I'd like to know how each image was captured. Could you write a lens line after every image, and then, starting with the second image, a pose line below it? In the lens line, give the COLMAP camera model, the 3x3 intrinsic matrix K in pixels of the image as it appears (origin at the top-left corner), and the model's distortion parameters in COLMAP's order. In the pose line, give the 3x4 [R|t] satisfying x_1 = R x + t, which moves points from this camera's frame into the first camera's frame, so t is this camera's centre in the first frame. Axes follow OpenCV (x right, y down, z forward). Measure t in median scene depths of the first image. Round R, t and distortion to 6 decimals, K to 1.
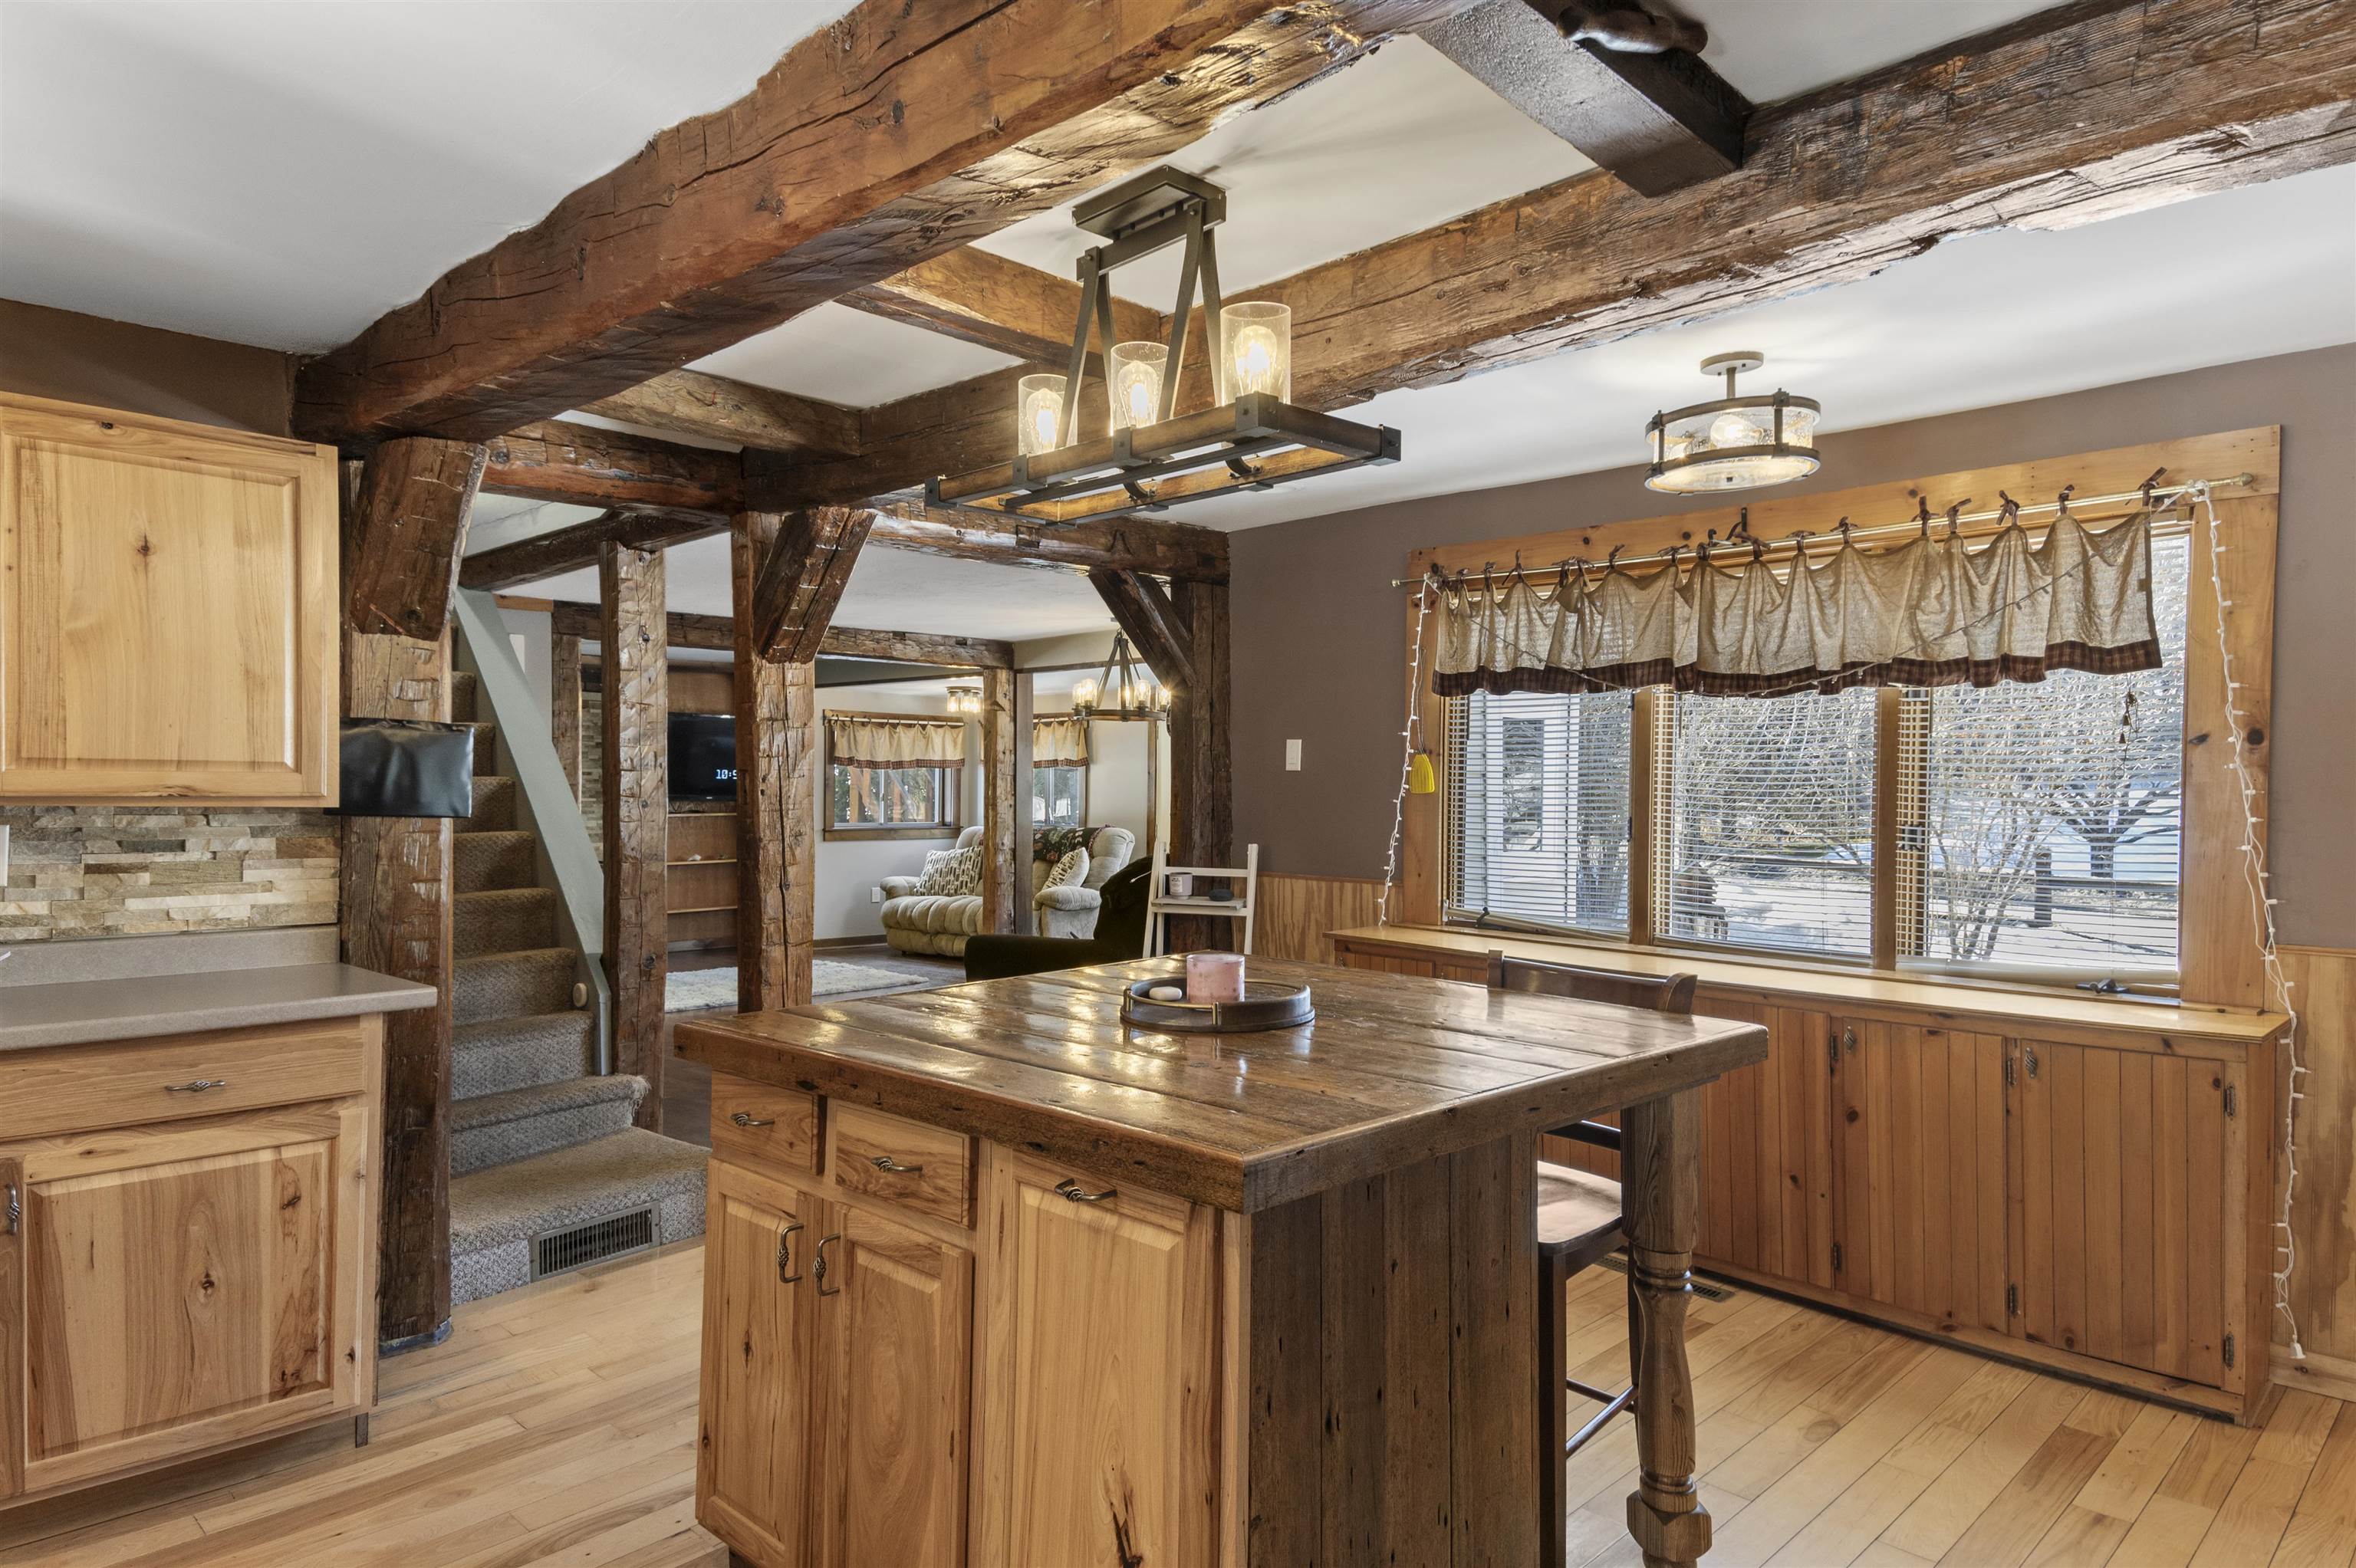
lens RADIAL K [[1334.8, 0, 1178.0], [0, 1334.8, 784.0], [0, 0, 1]] dist [0.239480, -0.200729]
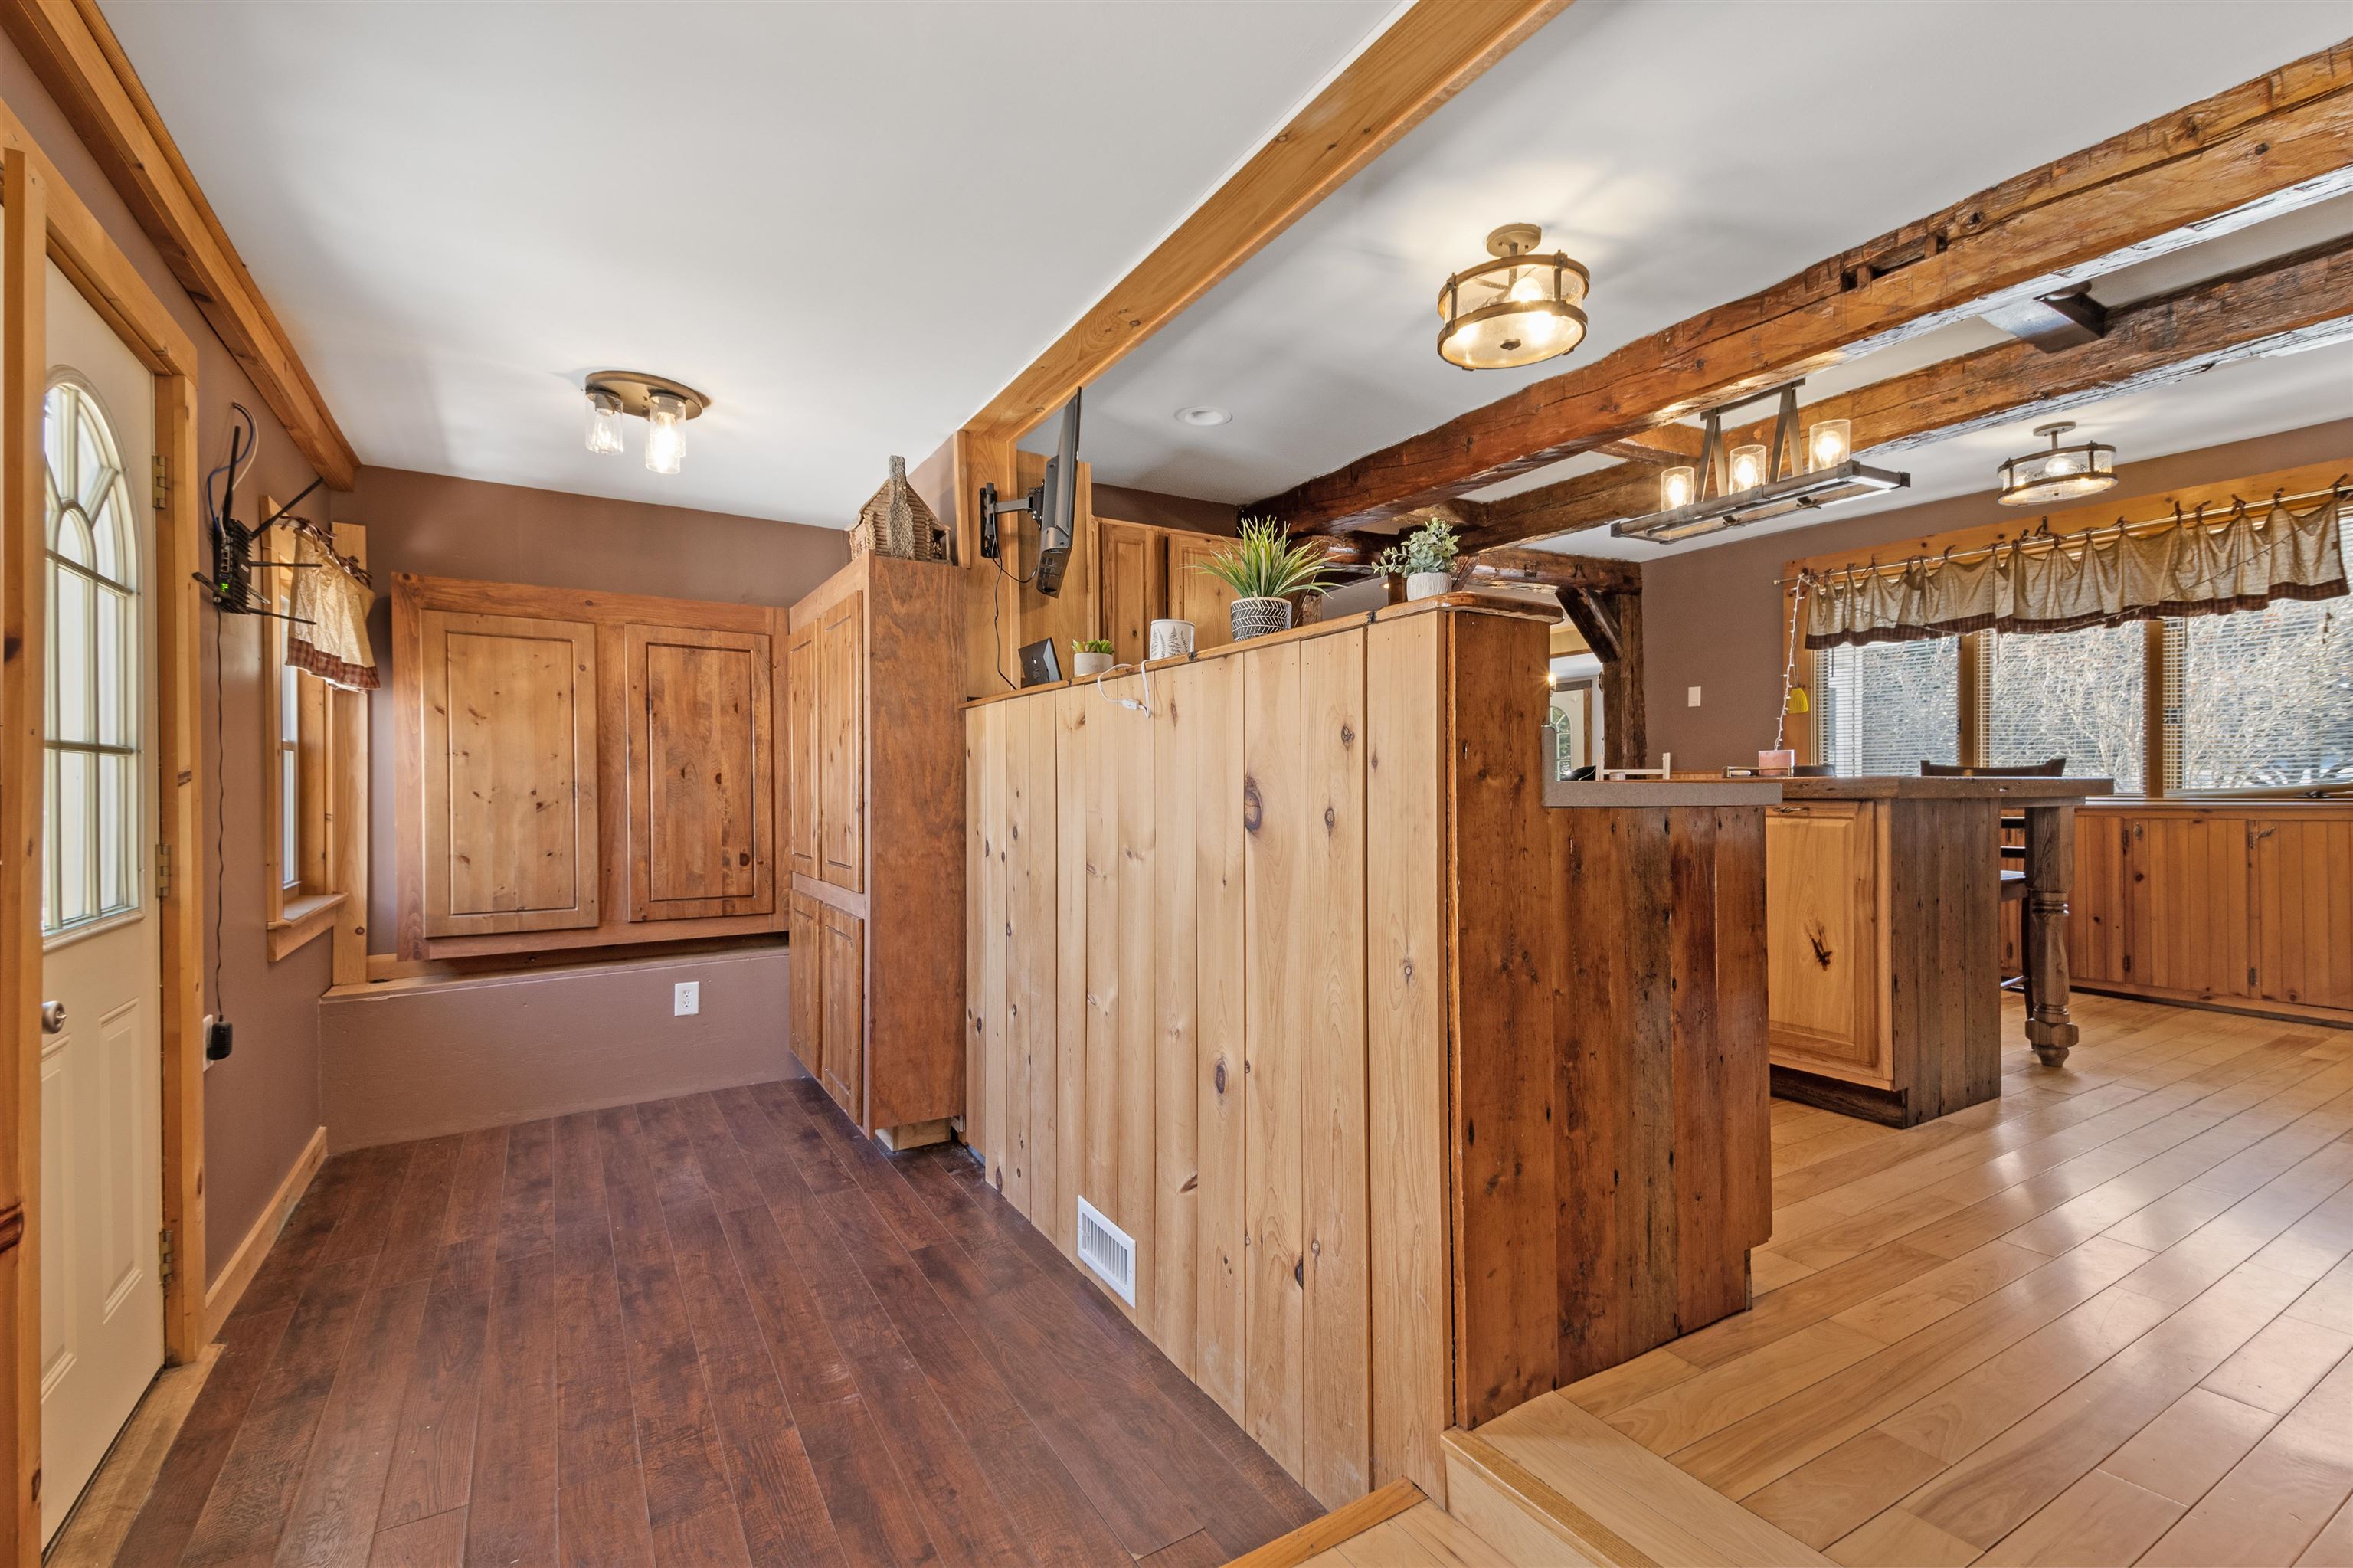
lens RADIAL K [[1002.1, 0, 1181.9], [0, 1002.1, 777.5], [0, 0, 1]] dist [0.071915, -0.035181]
pose [[0.970929, -0.014934, -0.238901, -0.312512], [0.011722, 0.999821, -0.014858, 0.122253], [0.239080, 0.011625, 0.970930, -0.446306]]
